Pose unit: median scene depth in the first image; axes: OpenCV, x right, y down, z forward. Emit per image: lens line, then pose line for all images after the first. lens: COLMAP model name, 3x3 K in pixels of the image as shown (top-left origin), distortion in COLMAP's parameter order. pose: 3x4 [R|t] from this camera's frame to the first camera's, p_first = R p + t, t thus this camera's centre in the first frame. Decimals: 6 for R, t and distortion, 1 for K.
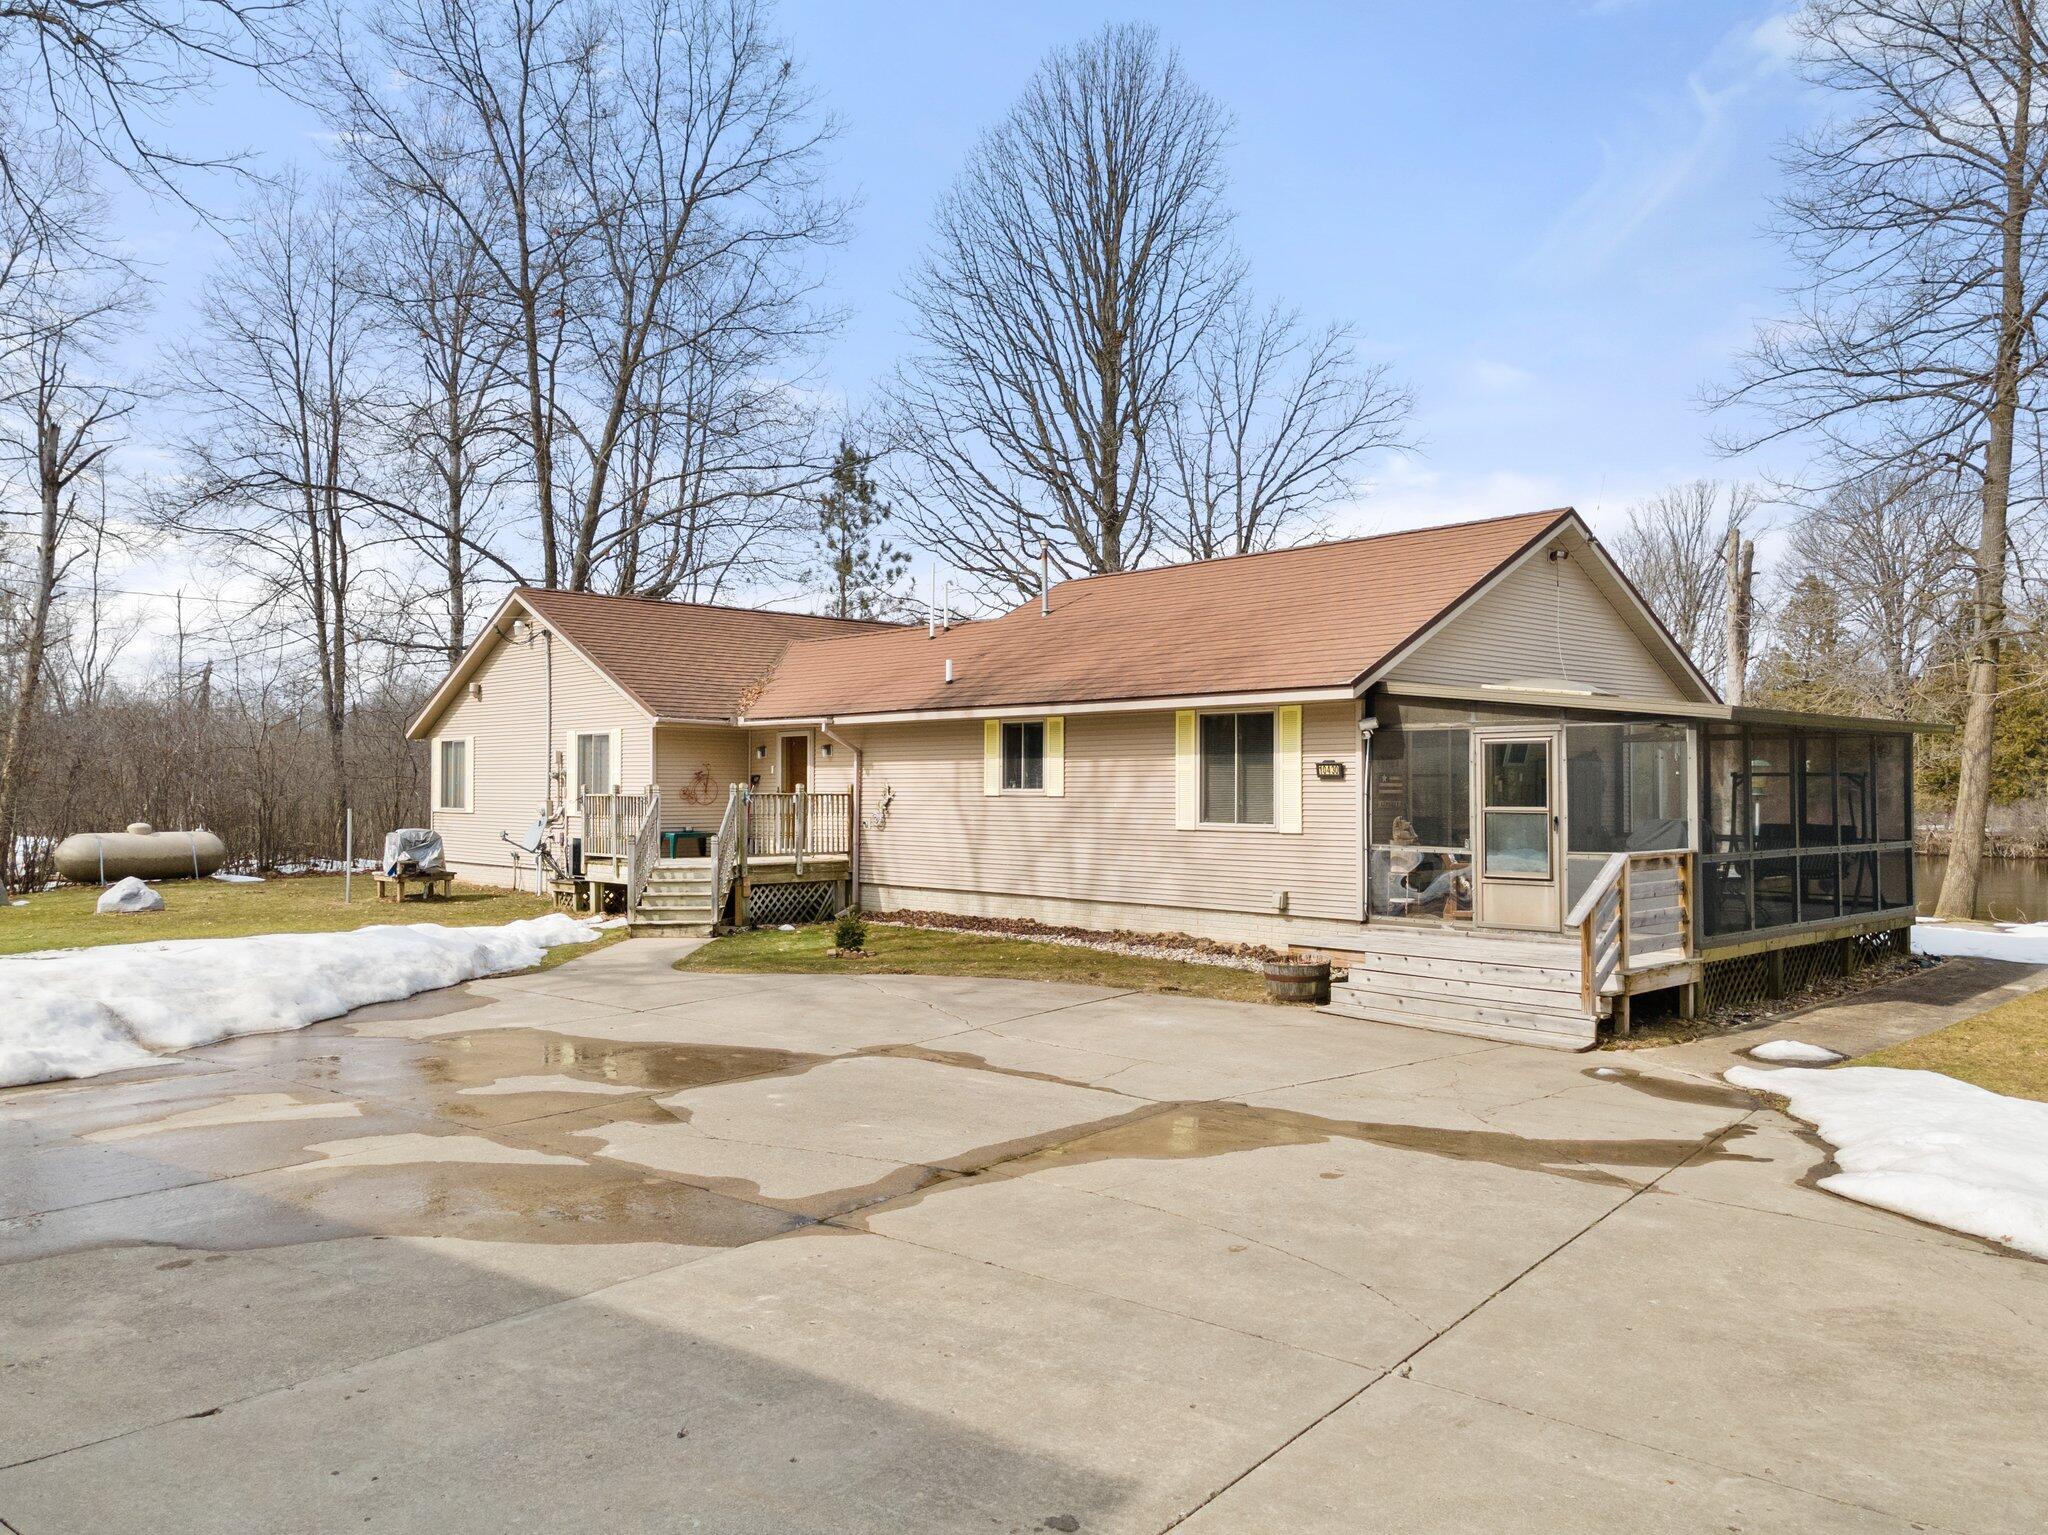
lens RADIAL K [[1489.8, 0, 1021.5], [0, 1489.8, 757.9], [0, 0, 1]] dist [0.050214, 0.002428]
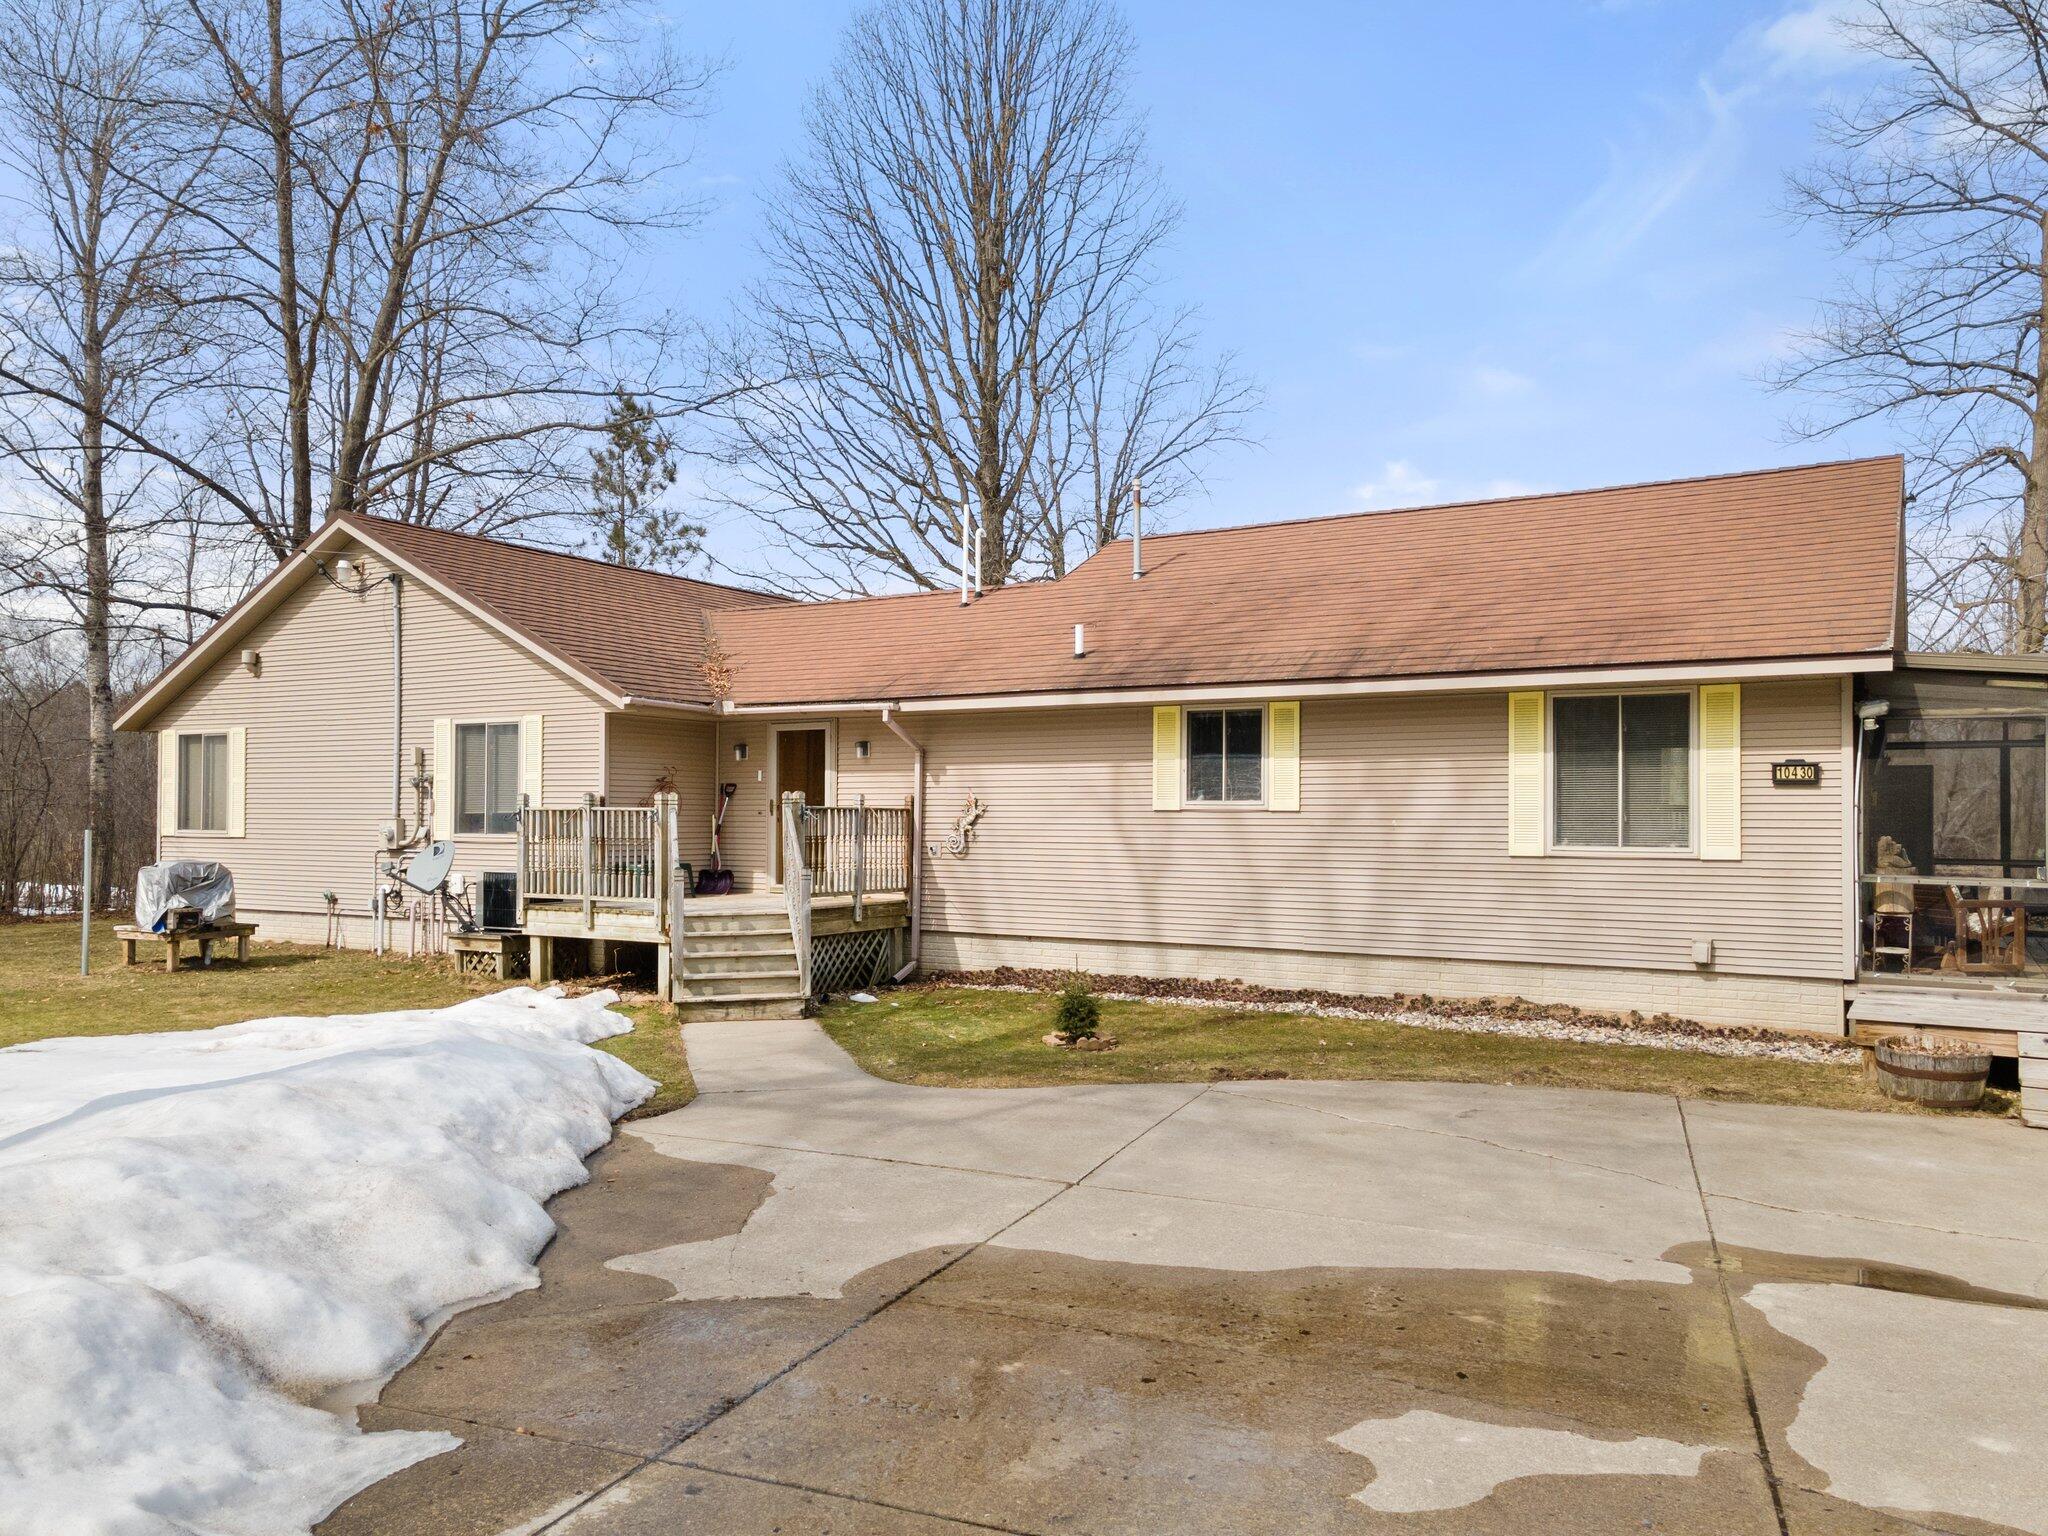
lens RADIAL K [[1497.8, 0, 1024.0], [0, 1497.8, 788.6], [0, 0, 1]] dist [0.043773, -0.000458]
pose [[0.963627, 0.007391, 0.267150, -0.260213], [-0.008042, 0.999967, 0.001344, 0.013250], [-0.267131, -0.003444, 0.963654, 0.287626]]
